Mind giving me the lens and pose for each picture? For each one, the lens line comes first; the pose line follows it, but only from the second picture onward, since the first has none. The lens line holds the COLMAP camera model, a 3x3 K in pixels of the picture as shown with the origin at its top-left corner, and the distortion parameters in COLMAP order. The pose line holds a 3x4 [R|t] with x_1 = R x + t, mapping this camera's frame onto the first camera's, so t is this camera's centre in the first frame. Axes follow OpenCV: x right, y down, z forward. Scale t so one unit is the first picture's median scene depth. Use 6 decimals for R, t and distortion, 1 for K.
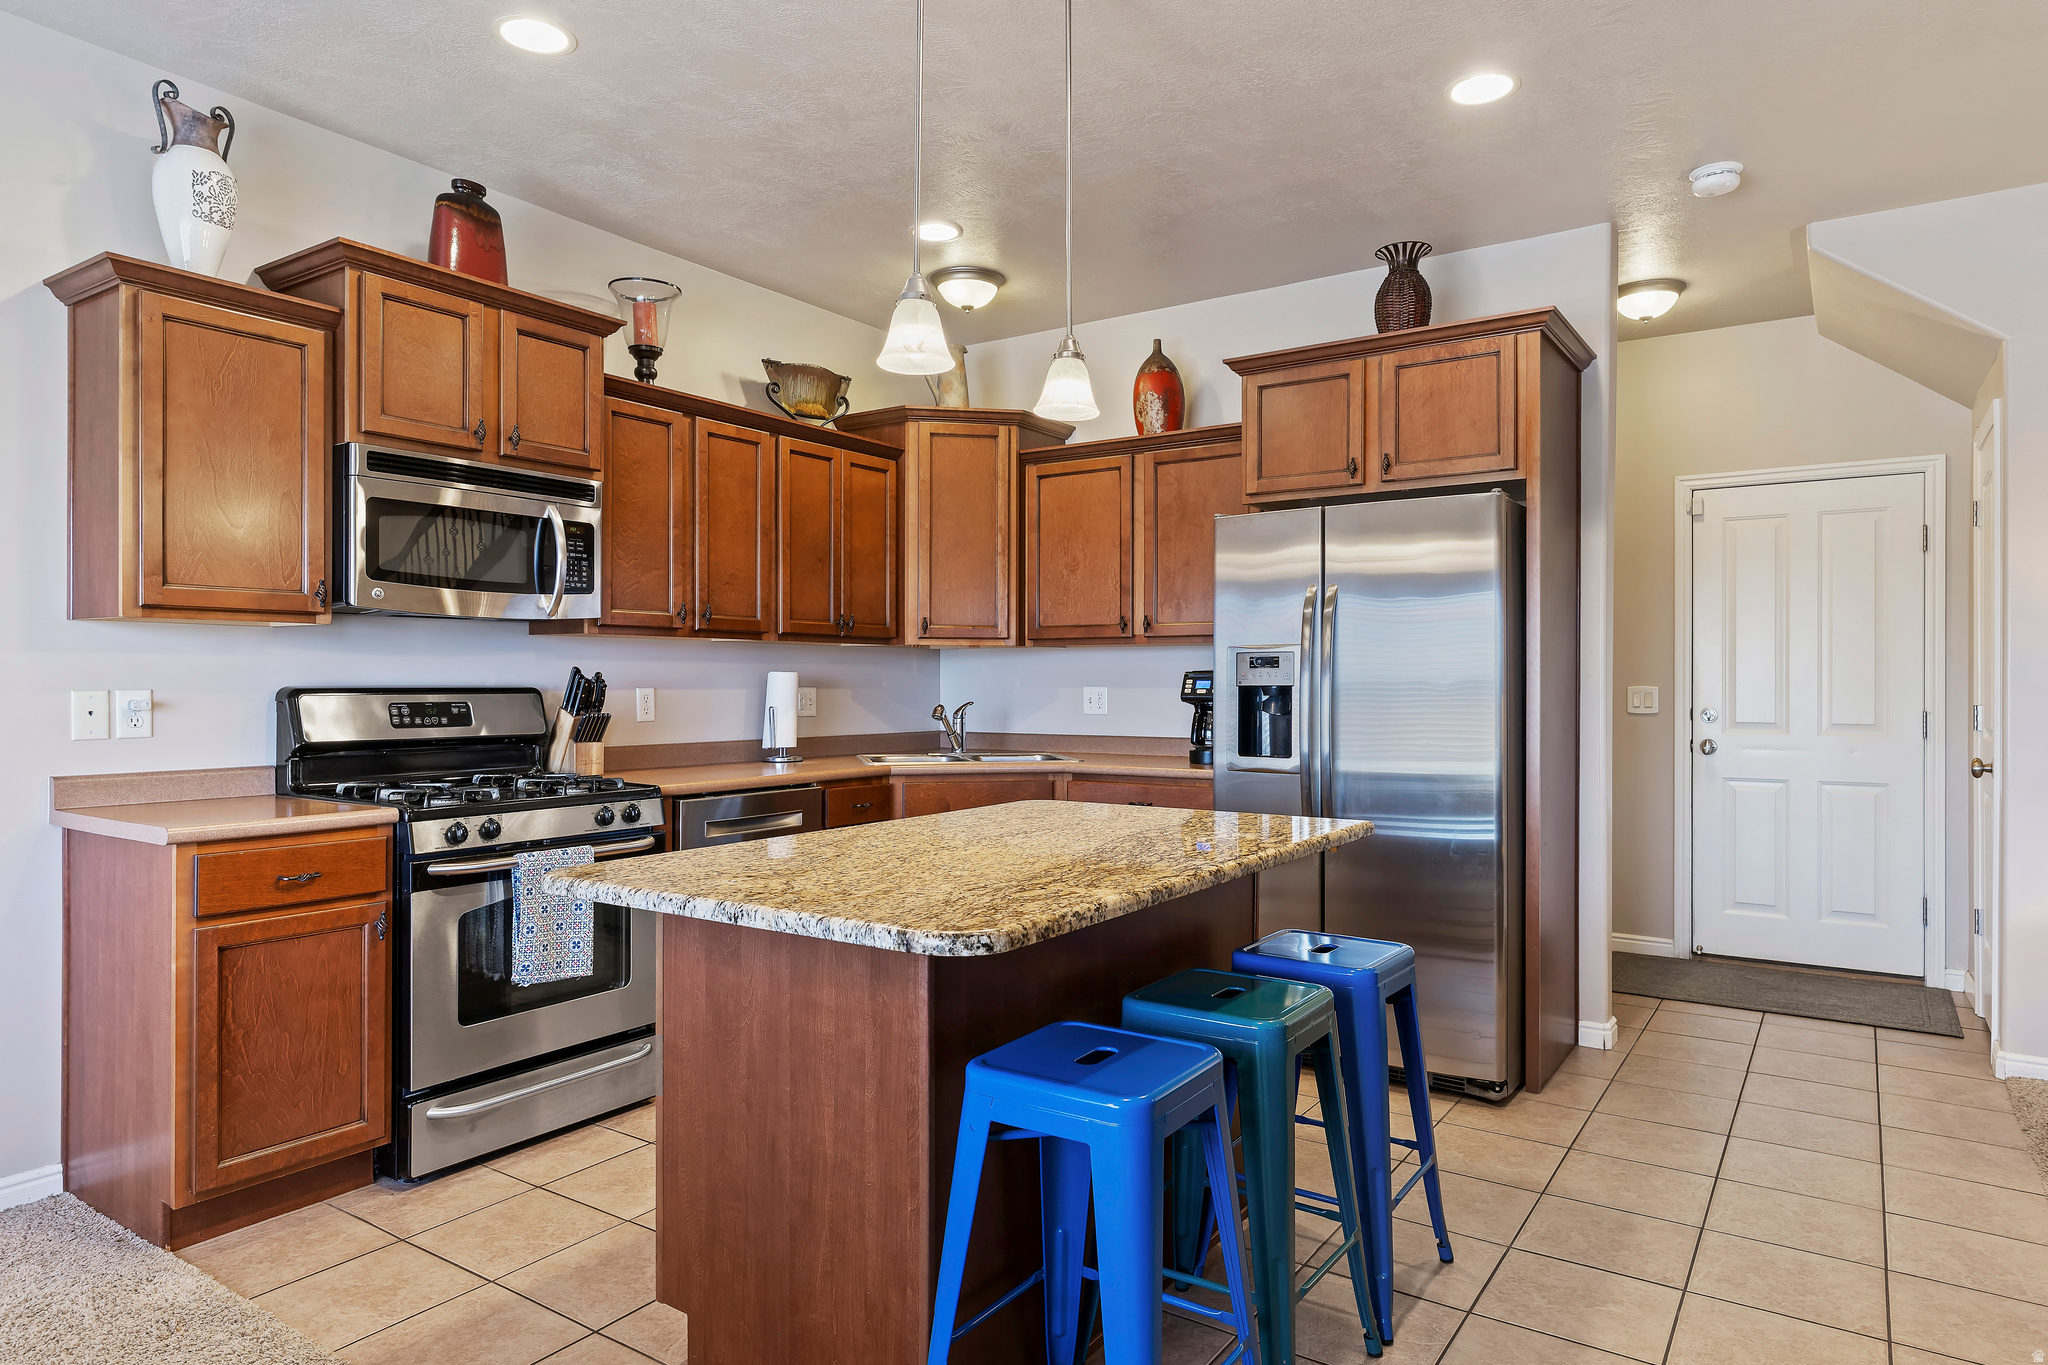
lens RADIAL K [[1224.9, 0, 1016.7], [0, 1224.9, 687.6], [0, 0, 1]] dist [0.009043, -0.001604]
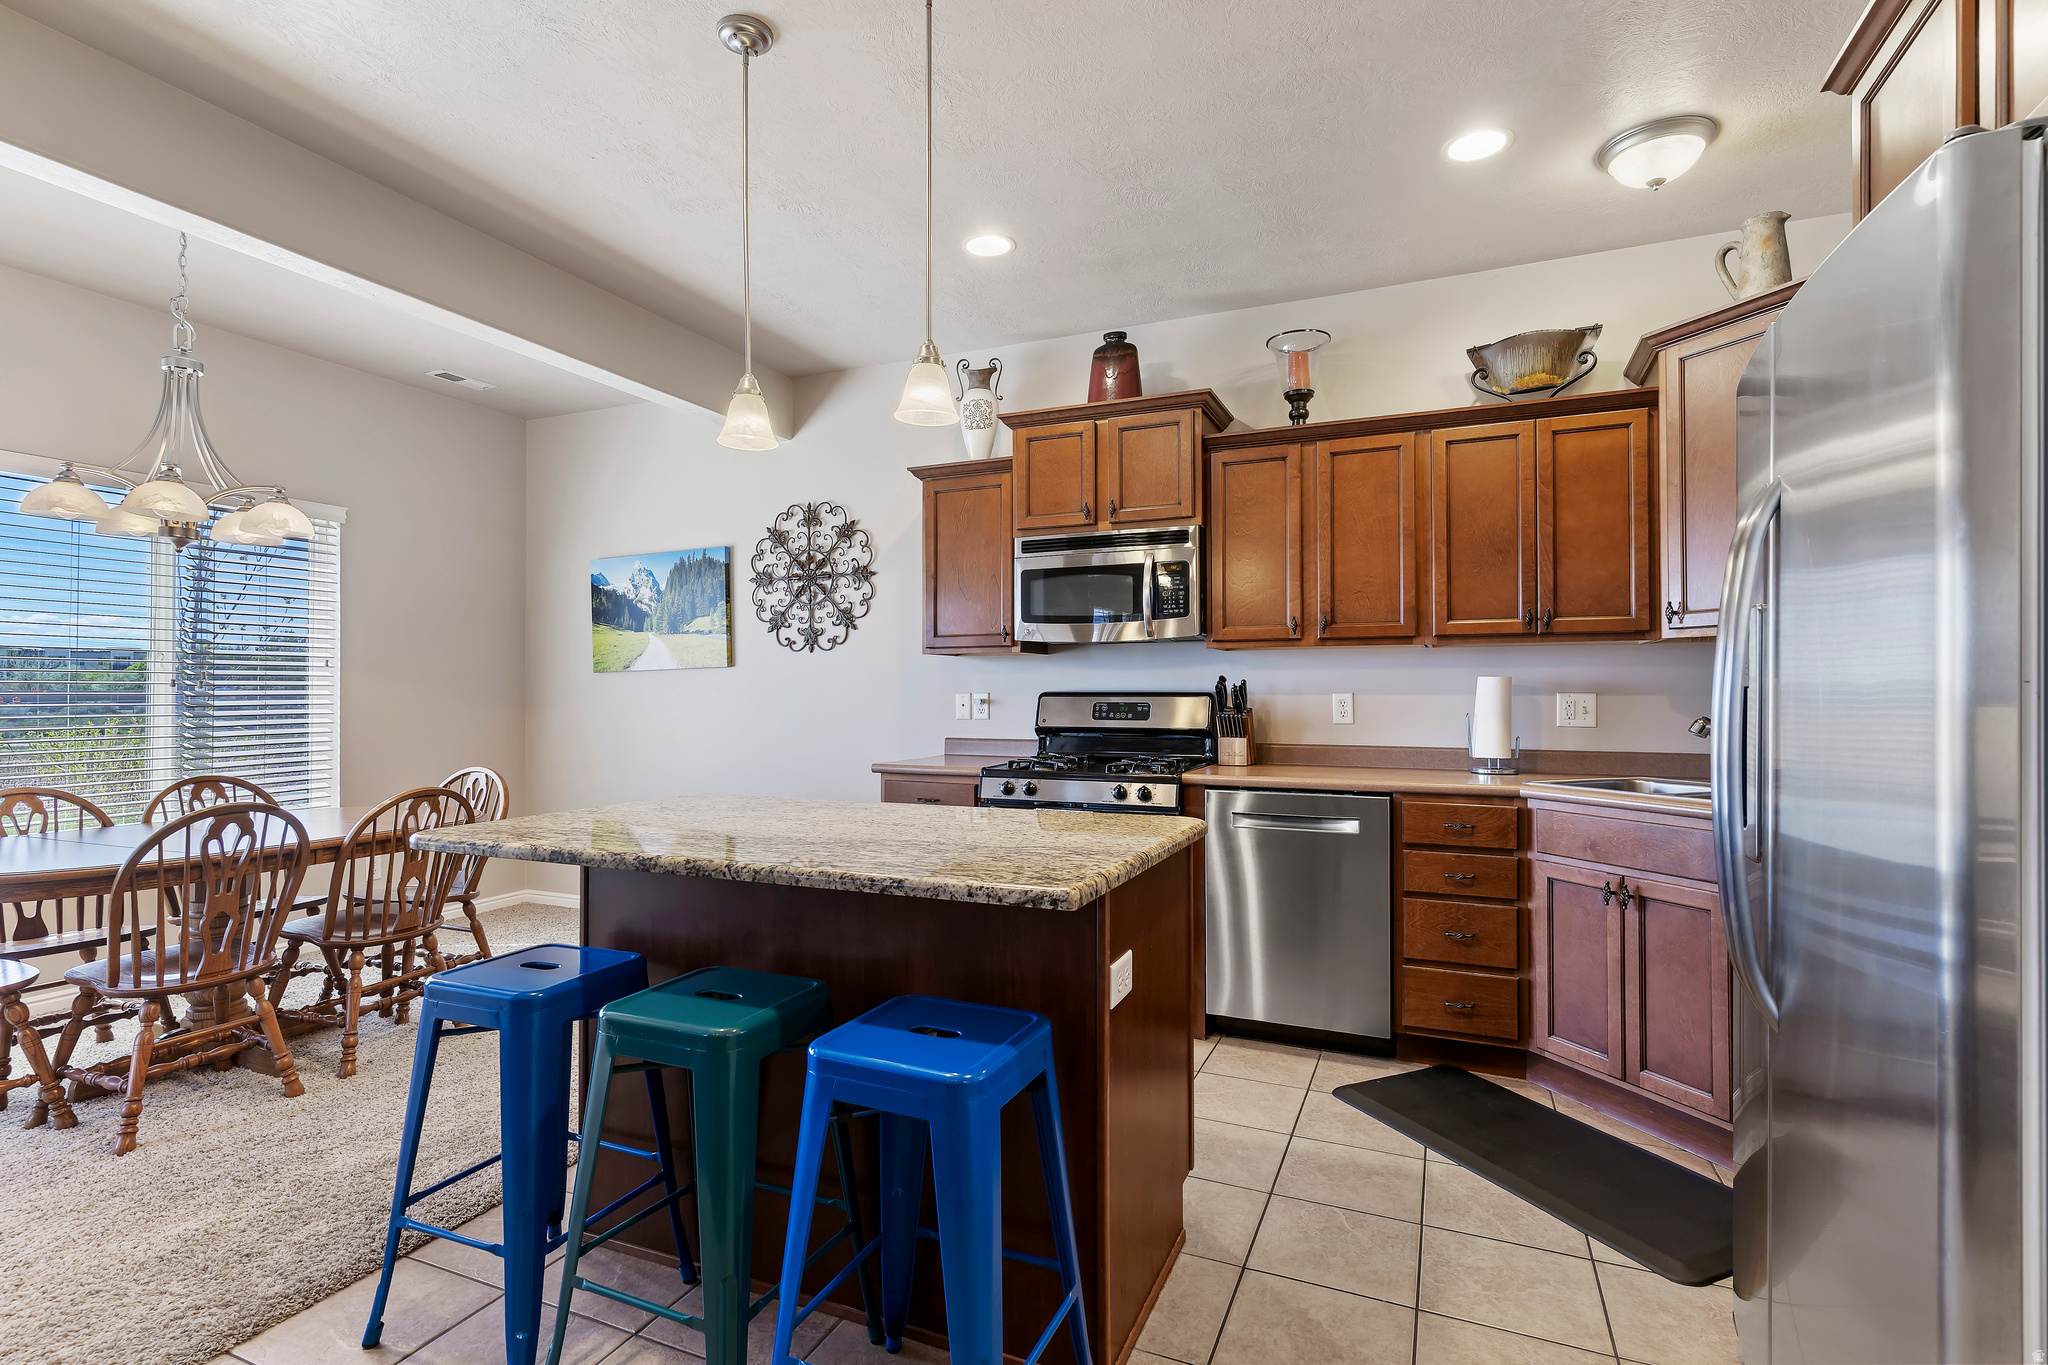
lens RADIAL K [[975.8, 0, 1020.9], [0, 975.8, 685.9], [0, 0, 1]] dist [-0.006317, 0.002553]
pose [[0.188414, -0.005194, -0.982076, 0.577308], [-0.003793, 0.999975, -0.006016, -0.000045], [0.982082, 0.004859, 0.188389, 0.631671]]
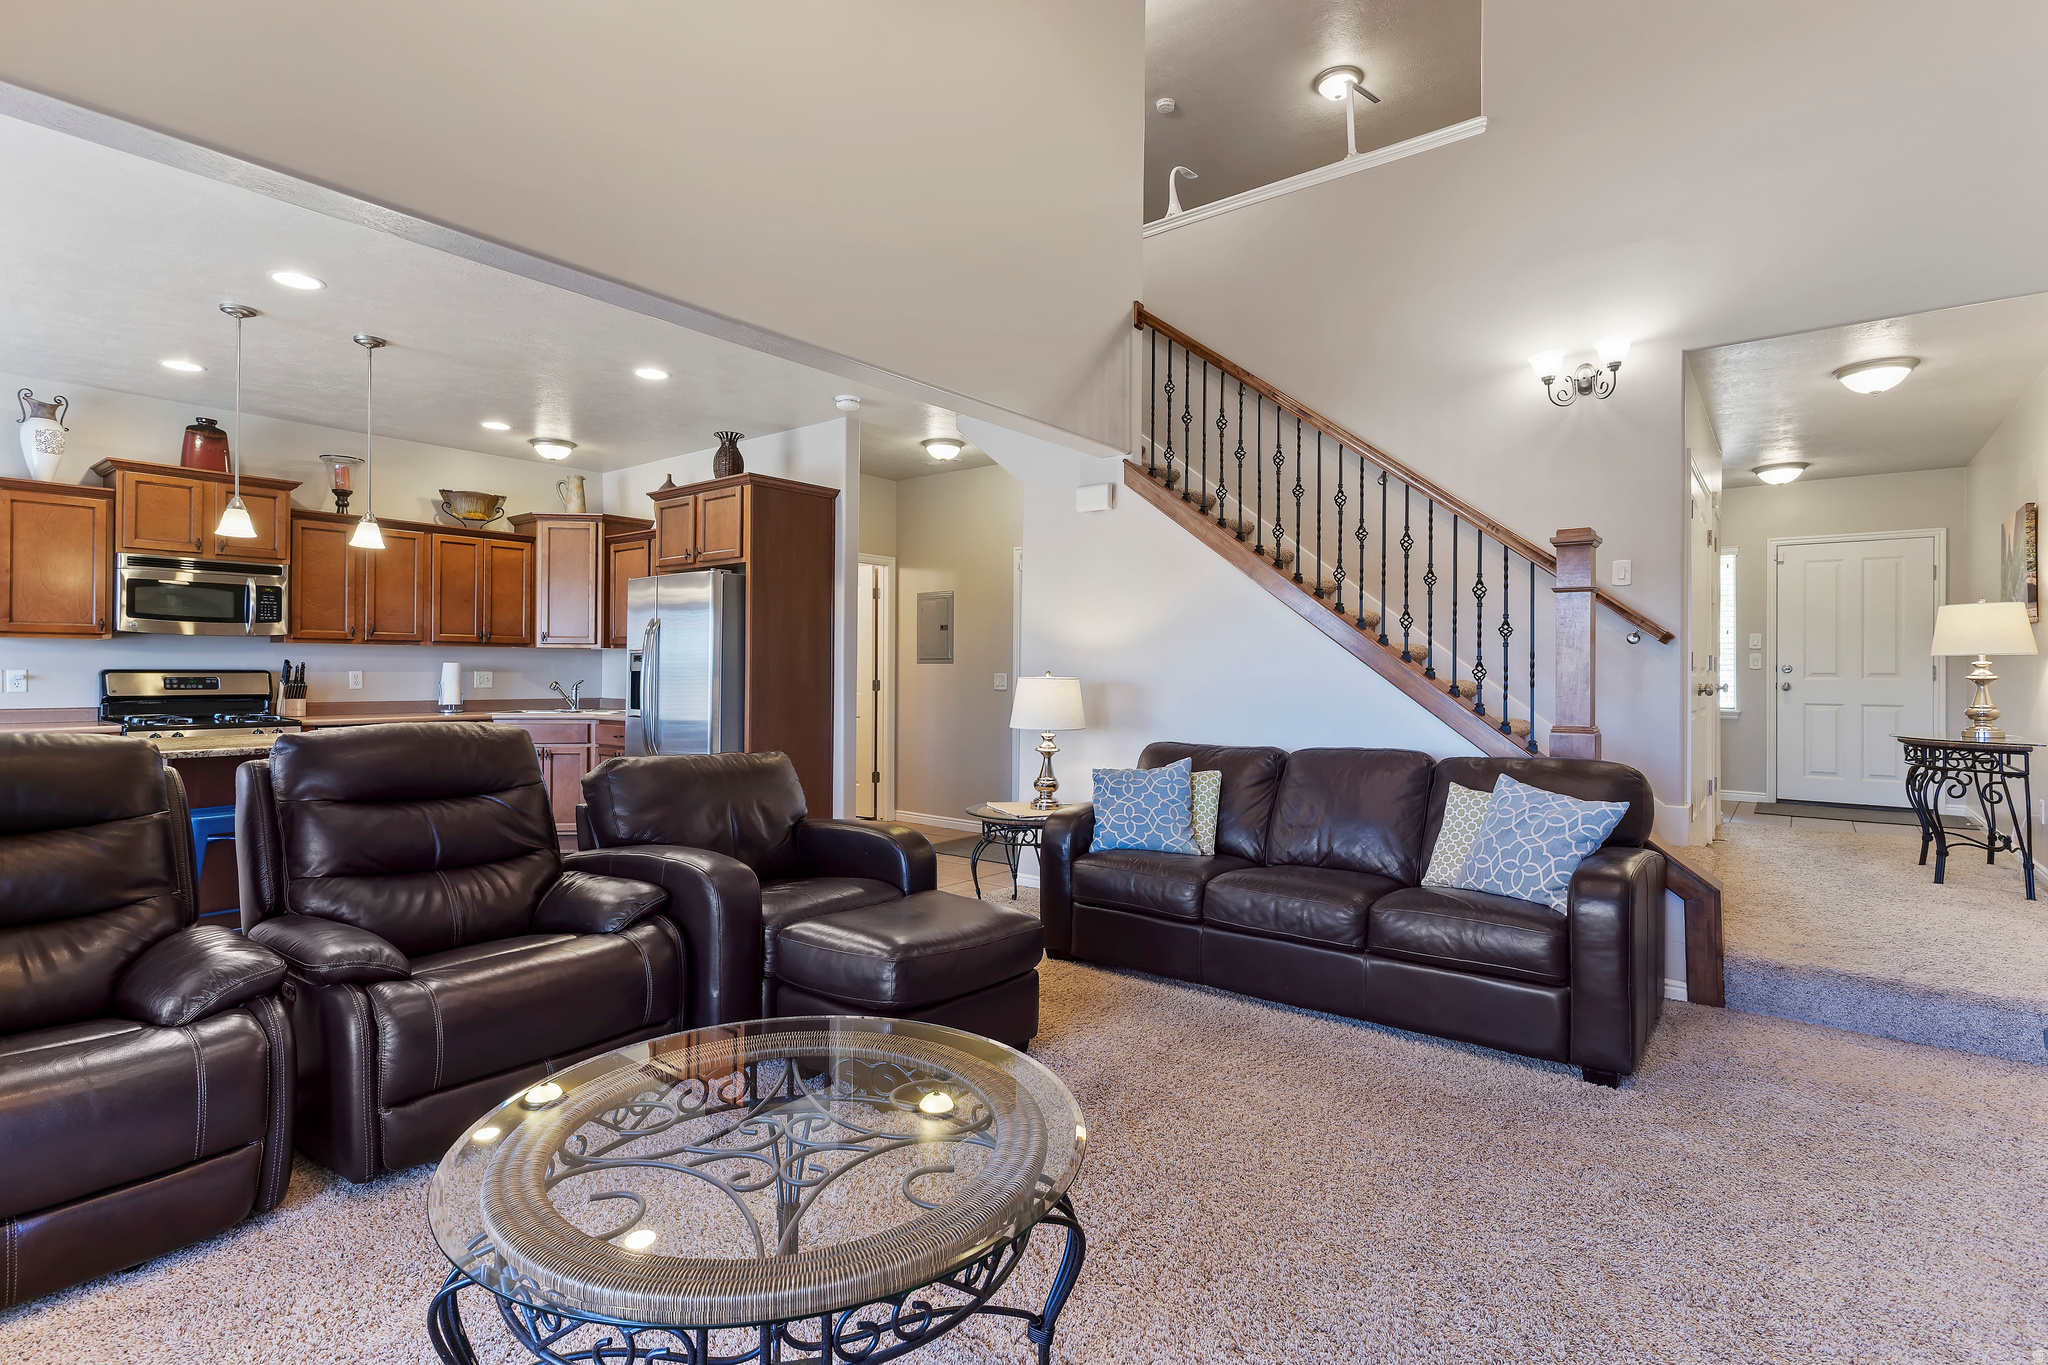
lens RADIAL K [[975.8, 0, 1026.3], [0, 975.8, 668.6], [0, 0, 1]] dist [-0.006317, 0.002553]
pose [[0.998053, 0.004981, -0.062176, 0.916660], [-0.005496, 0.999952, -0.008116, 0.003161], [0.062132, 0.008442, 0.998032, -0.464186]]
